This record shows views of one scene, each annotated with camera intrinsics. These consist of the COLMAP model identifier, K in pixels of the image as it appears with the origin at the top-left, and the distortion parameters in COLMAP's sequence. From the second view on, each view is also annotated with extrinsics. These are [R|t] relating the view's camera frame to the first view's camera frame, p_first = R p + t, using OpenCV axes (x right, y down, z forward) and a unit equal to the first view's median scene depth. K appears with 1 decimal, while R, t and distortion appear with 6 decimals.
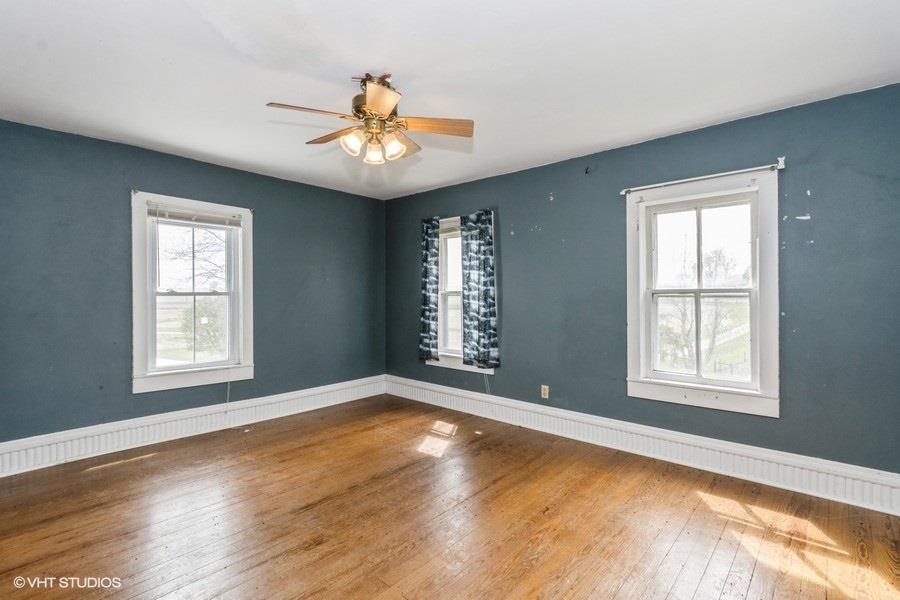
lens RADIAL K [[424.2, 0, 449.3], [0, 424.2, 284.7], [0, 0, 1]] dist [0.001289, -0.000373]
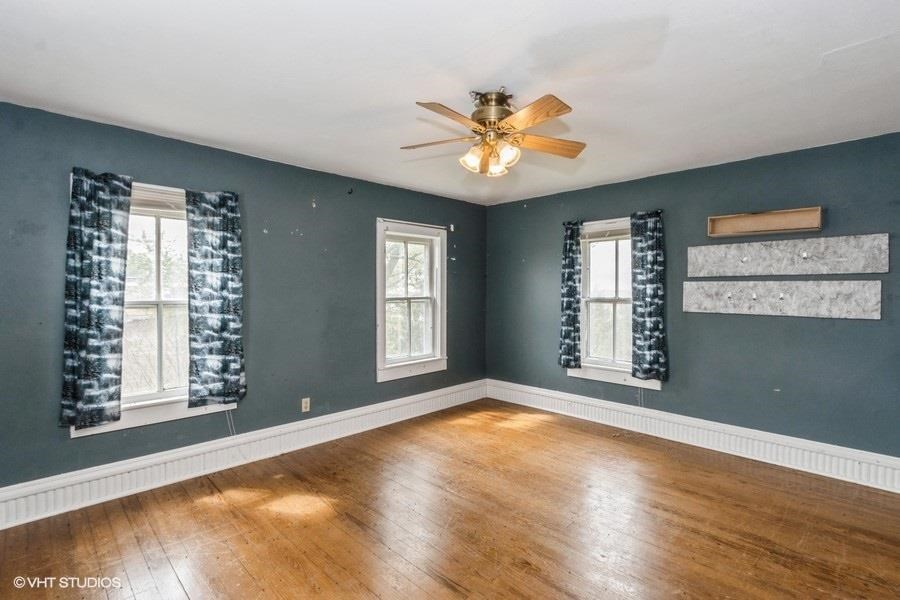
lens RADIAL K [[424.2, 0, 449.3], [0, 424.2, 284.7], [0, 0, 1]] dist [0.001289, -0.000373]
pose [[0.058983, 0.025553, 0.997932, -0.672818], [-0.010371, 0.999634, -0.024984, 0.002184], [-0.998205, -0.008876, 0.059226, 0.585884]]
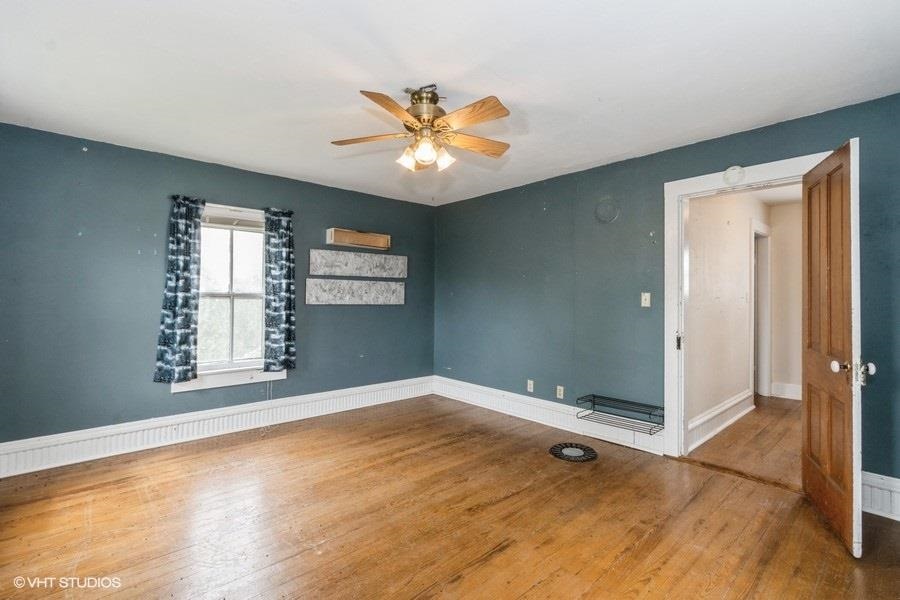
lens RADIAL K [[424.2, 0, 449.3], [0, 424.2, 284.7], [0, 0, 1]] dist [0.001289, -0.000373]
pose [[-0.994468, -0.001674, 0.105025, -0.193882], [-0.004472, 0.999641, -0.026404, 0.009371], [-0.104944, -0.026728, -0.994119, 1.142480]]
